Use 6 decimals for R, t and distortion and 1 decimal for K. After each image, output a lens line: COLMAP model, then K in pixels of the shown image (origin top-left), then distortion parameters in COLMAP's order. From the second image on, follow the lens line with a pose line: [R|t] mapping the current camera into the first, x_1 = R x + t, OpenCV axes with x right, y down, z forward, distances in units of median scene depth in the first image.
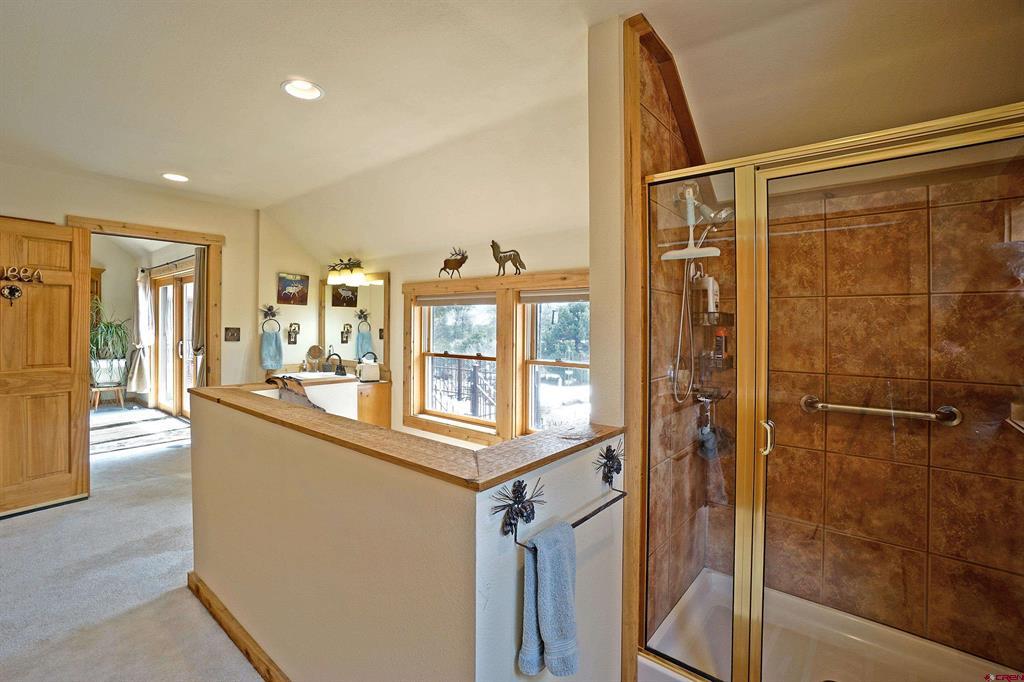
lens RADIAL K [[451.0, 0, 509.9], [0, 451.0, 331.1], [0, 0, 1]] dist [-0.044796, 0.009343]
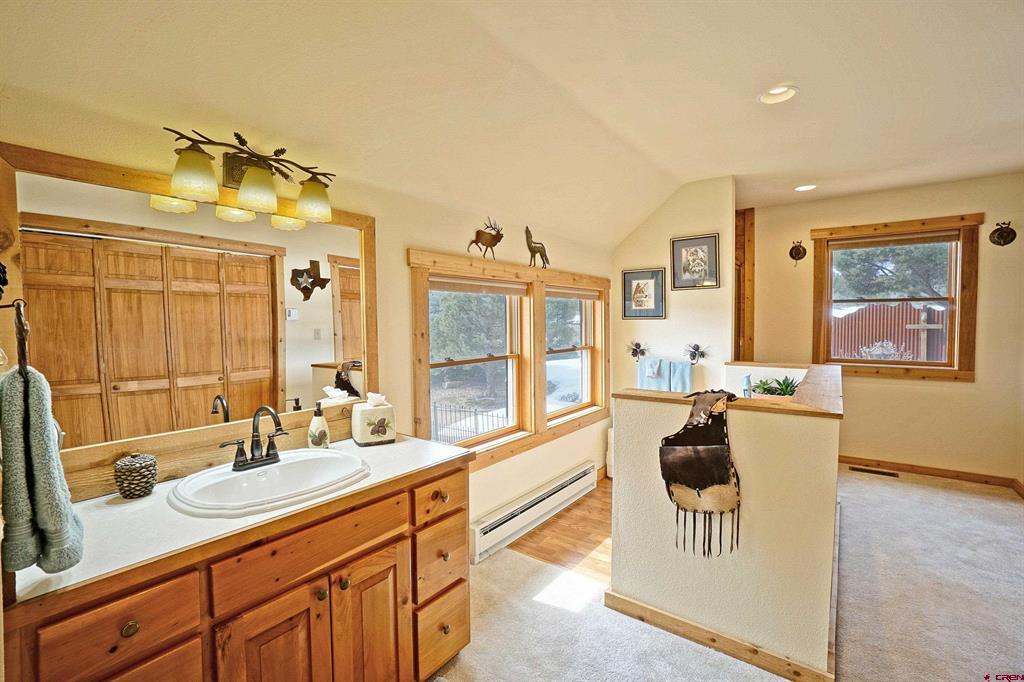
lens RADIAL K [[451.0, 0, 510.9], [0, 451.0, 340.9], [0, 0, 1]] dist [-0.044796, 0.009343]
pose [[-0.026751, -0.053399, 0.998215, -0.916782], [0.025716, 0.998205, 0.054088, -0.017261], [-0.999311, 0.027117, -0.025330, 1.004469]]
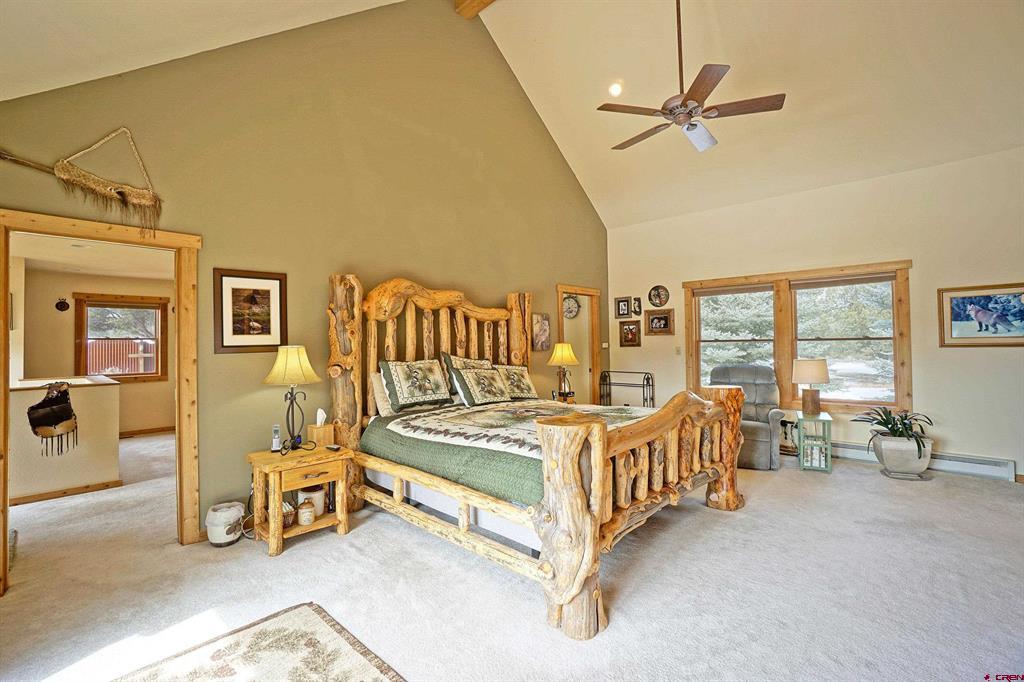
lens RADIAL K [[451.0, 0, 507.5], [0, 451.0, 336.9], [0, 0, 1]] dist [-0.044796, 0.009343]
pose [[-0.996141, 0.004396, 0.087653, -1.353104], [0.004418, 0.999990, 0.000050, -0.028804], [-0.087652, 0.000437, -0.996151, 1.452439]]
